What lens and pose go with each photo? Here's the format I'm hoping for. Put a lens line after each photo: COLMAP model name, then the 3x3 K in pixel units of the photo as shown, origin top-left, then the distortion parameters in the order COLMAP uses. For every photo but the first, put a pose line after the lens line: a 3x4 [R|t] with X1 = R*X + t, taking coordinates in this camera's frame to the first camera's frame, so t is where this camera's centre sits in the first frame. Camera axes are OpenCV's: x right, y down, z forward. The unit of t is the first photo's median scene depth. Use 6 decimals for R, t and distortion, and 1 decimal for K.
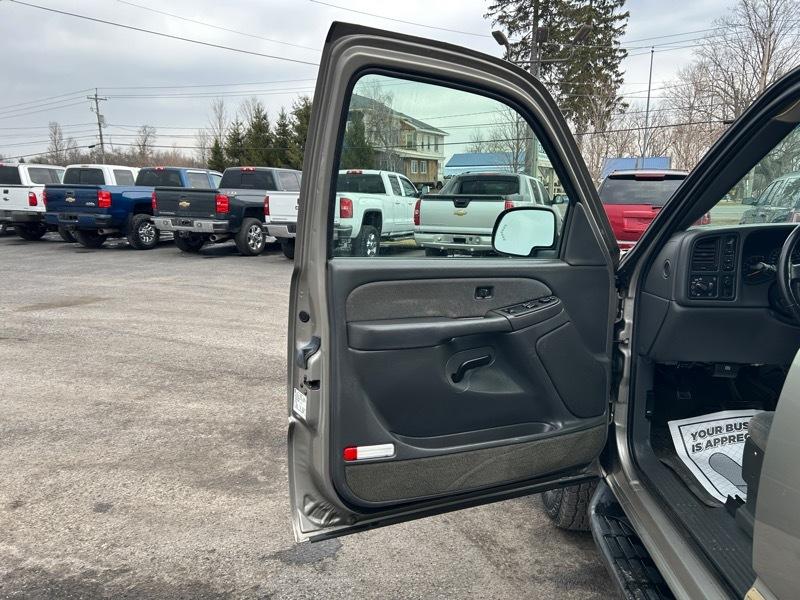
lens RADIAL K [[599.5, 0, 400.0], [0, 599.5, 300.0], [0, 0, 1]] dist [0.054207, -0.062892]
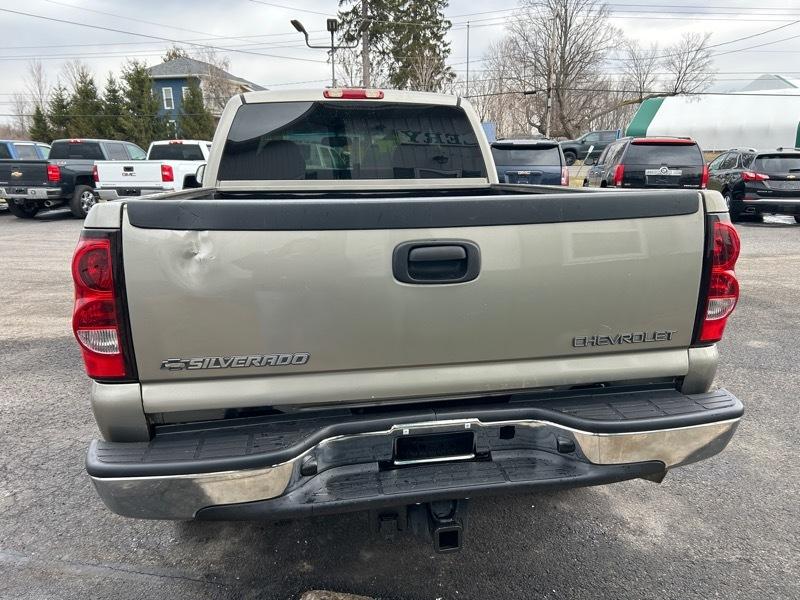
lens RADIAL K [[595.1, 0, 400.0], [0, 595.1, 300.0], [0, 0, 1]] dist [0.070651, -0.087103]
pose [[0.972490, -0.075165, 0.220486, 0.027811], [0.062765, 0.996055, 0.062727, 0.018952], [-0.224332, -0.047162, 0.973371, -0.103530]]
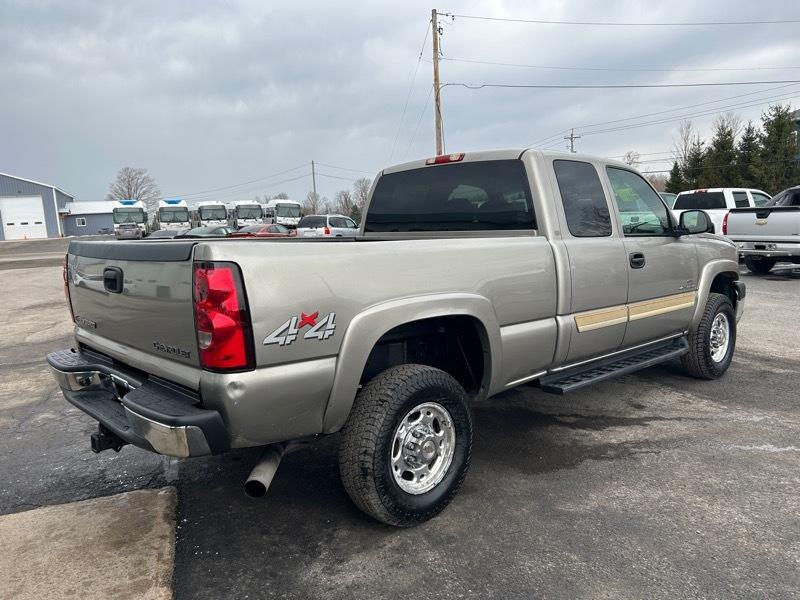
lens RADIAL K [[595.1, 0, 400.0], [0, 595.1, 300.0], [0, 0, 1]] dist [0.070651, -0.087103]
pose [[0.733008, 0.051898, -0.678237, 0.123685], [-0.077778, 0.996940, -0.007774, 0.019898], [0.675759, 0.058451, 0.734802, -0.093224]]
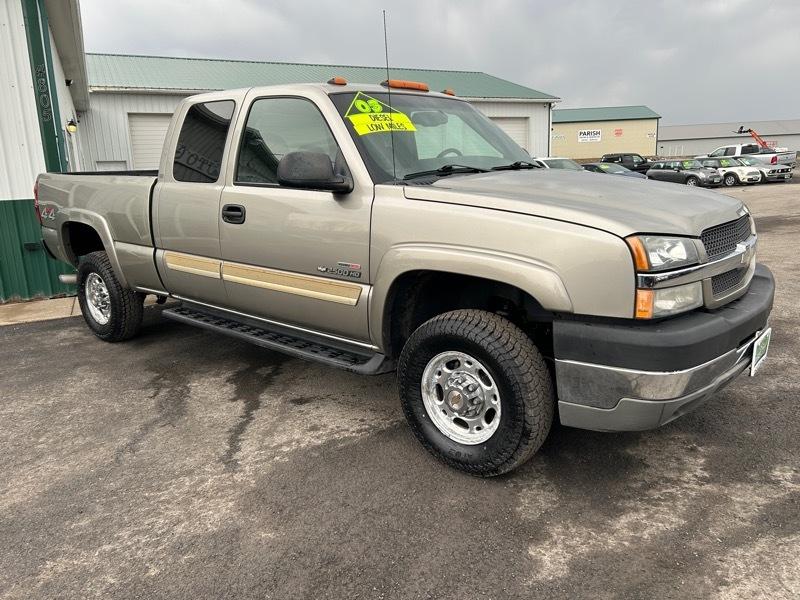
lens RADIAL K [[599.5, 0, 400.0], [0, 599.5, 300.0], [0, 0, 1]] dist [0.054207, -0.062892]
pose [[-0.576926, 0.188583, -0.794728, 0.177744], [-0.116944, 0.943887, 0.308872, -0.067355], [0.808381, 0.271135, -0.522499, 0.426488]]
